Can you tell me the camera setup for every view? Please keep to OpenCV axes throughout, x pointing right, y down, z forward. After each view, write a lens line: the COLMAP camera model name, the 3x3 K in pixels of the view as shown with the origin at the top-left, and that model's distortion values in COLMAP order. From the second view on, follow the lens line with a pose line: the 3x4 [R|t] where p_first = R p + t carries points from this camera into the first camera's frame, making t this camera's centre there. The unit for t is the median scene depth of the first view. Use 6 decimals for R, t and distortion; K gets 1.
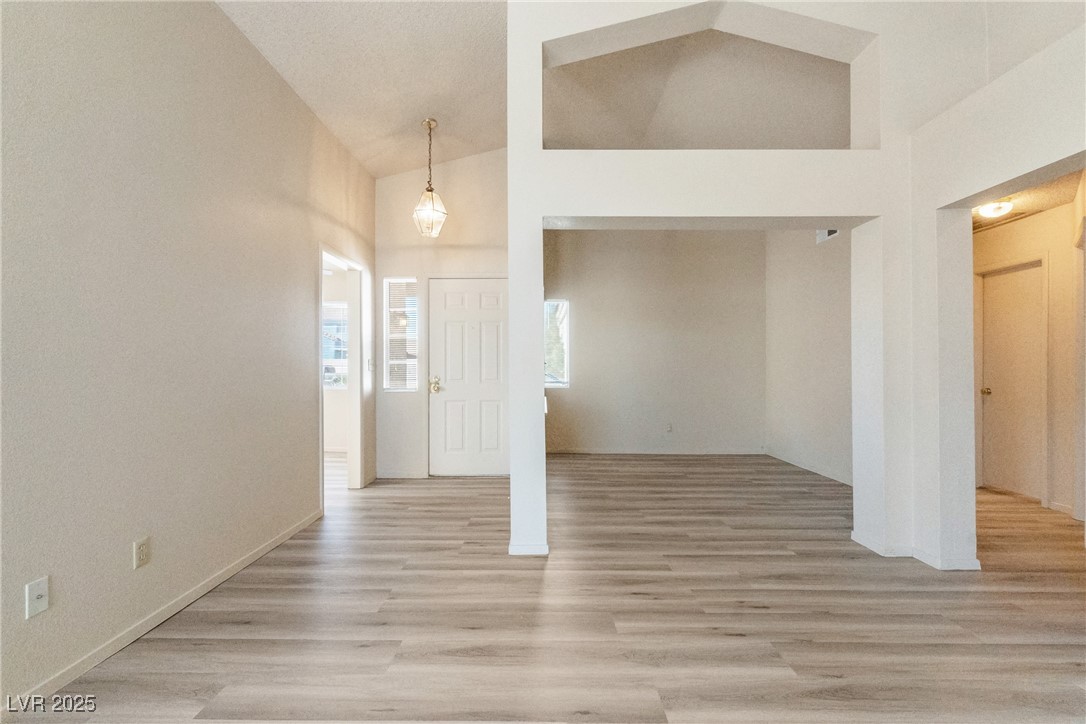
lens RADIAL K [[480.1, 0, 543.0], [0, 480.1, 362.0], [0, 0, 1]] dist [0.000932, 0.000317]
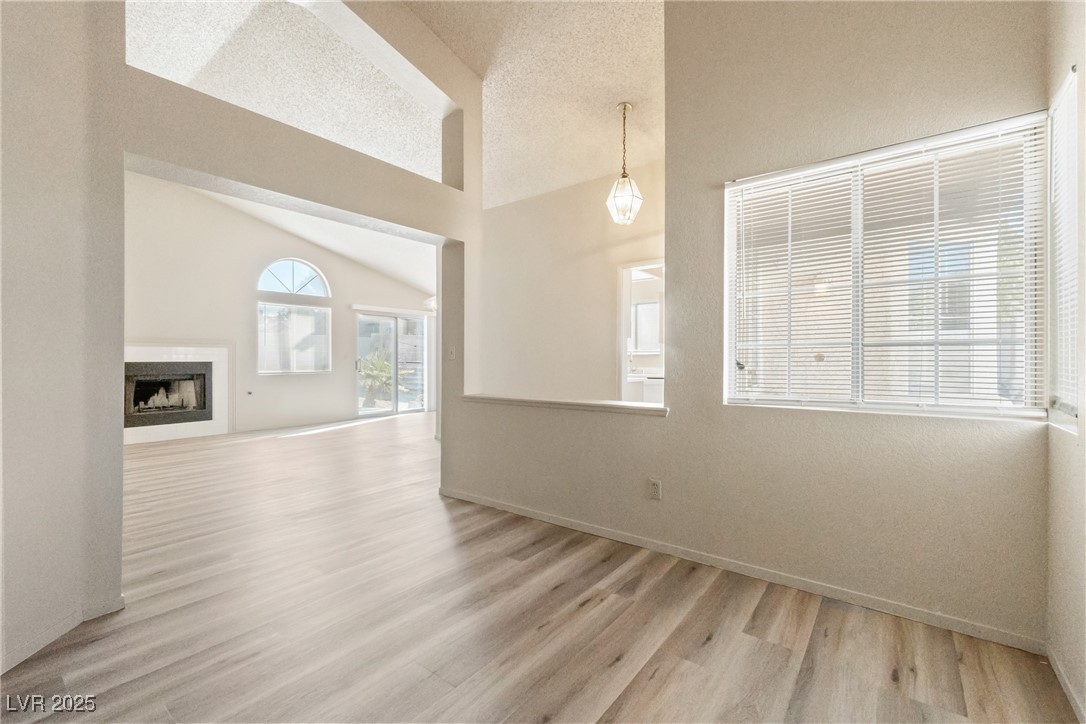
lens RADIAL K [[470.2, 0, 544.5], [0, 470.2, 361.1], [0, 0, 1]] dist [-0.000987, 0.000483]
pose [[-0.614875, -0.002833, -0.788619, 0.642573], [0.008744, 0.999908, -0.010409, 0.027626], [0.788576, -0.013296, -0.614794, 1.510872]]
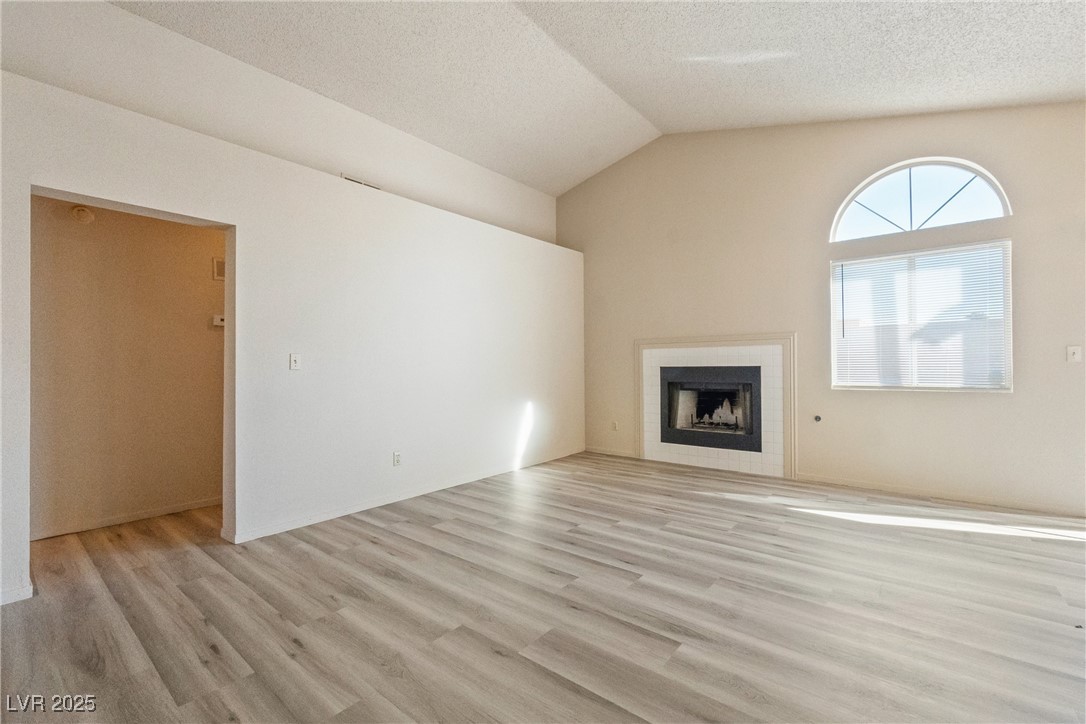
lens RADIAL K [[465.4, 0, 543.0], [0, 465.4, 362.0], [0, 0, 1]] dist [-0.010636, 0.000047]
pose [[-0.772238, 0.006021, 0.635305, -0.288411], [-0.003629, 0.999897, -0.013887, 0.009027], [-0.635323, -0.013030, -0.772136, 0.716536]]
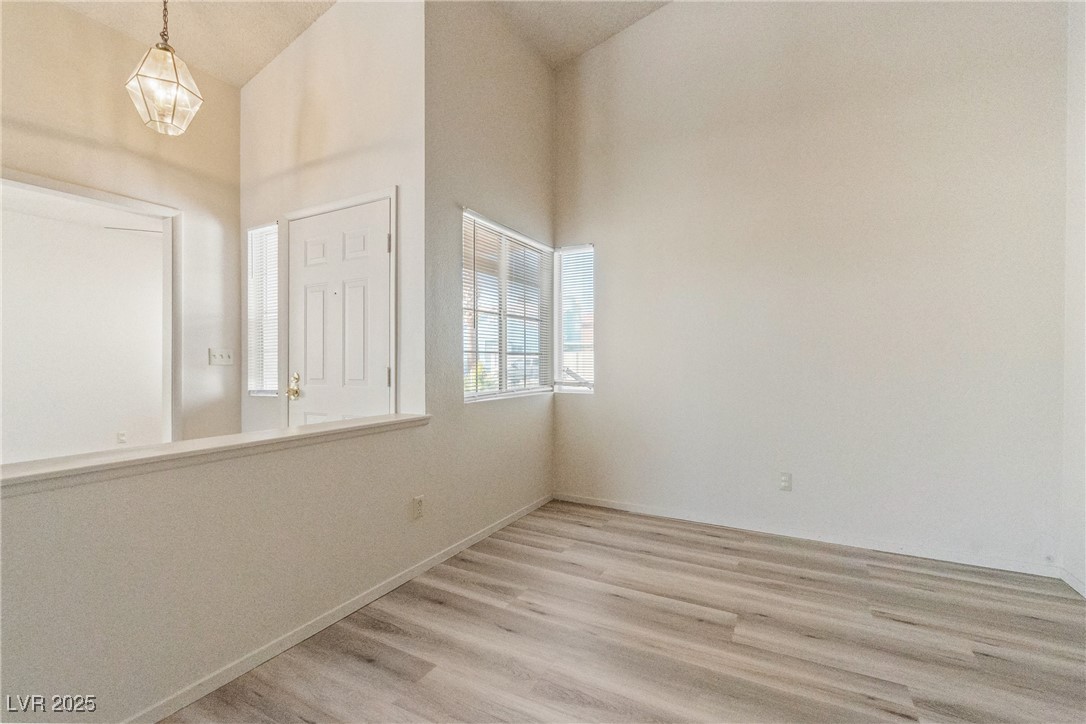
lens RADIAL K [[470.2, 0, 544.5], [0, 470.2, 361.1], [0, 0, 1]] dist [-0.000987, 0.000483]
pose [[0.880695, -0.005072, -0.473657, 0.443430], [0.009711, 0.999926, 0.007348, 0.014474], [0.473585, -0.011071, 0.880679, 0.751280]]
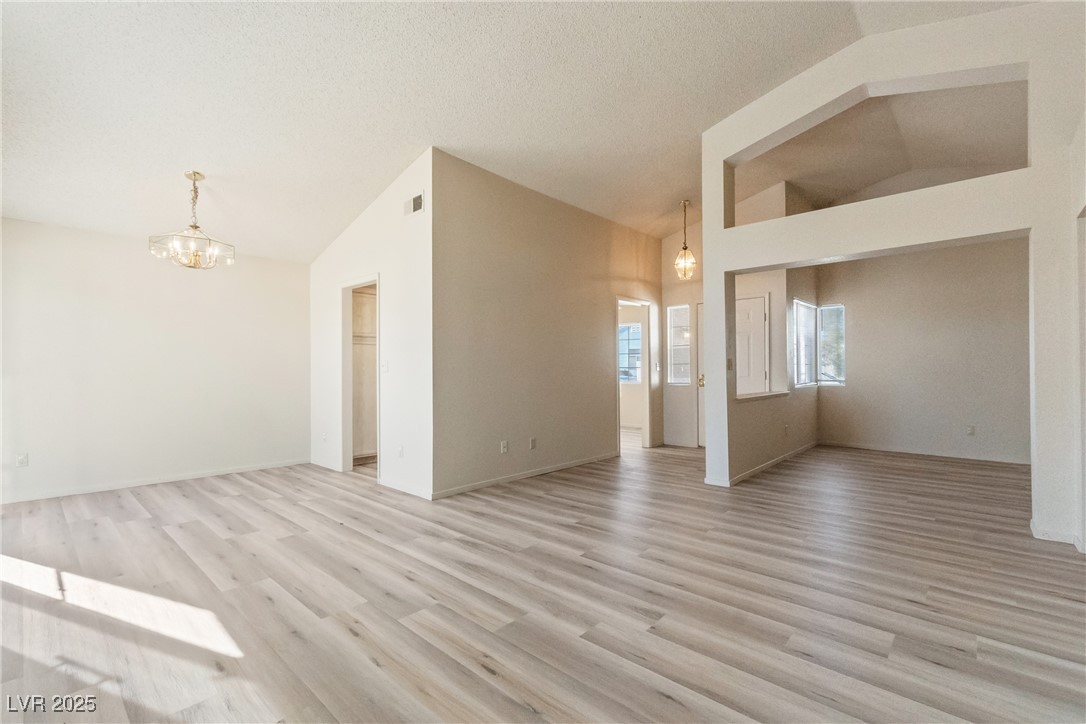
lens RADIAL K [[481.0, 0, 538.4], [0, 481.0, 366.8], [0, 0, 1]] dist [-0.001157, -0.000252]
pose [[0.736569, -0.008942, -0.676304, 0.448040], [0.015193, 0.999879, 0.003327, -0.005835], [0.676192, -0.012726, 0.736616, -0.417204]]
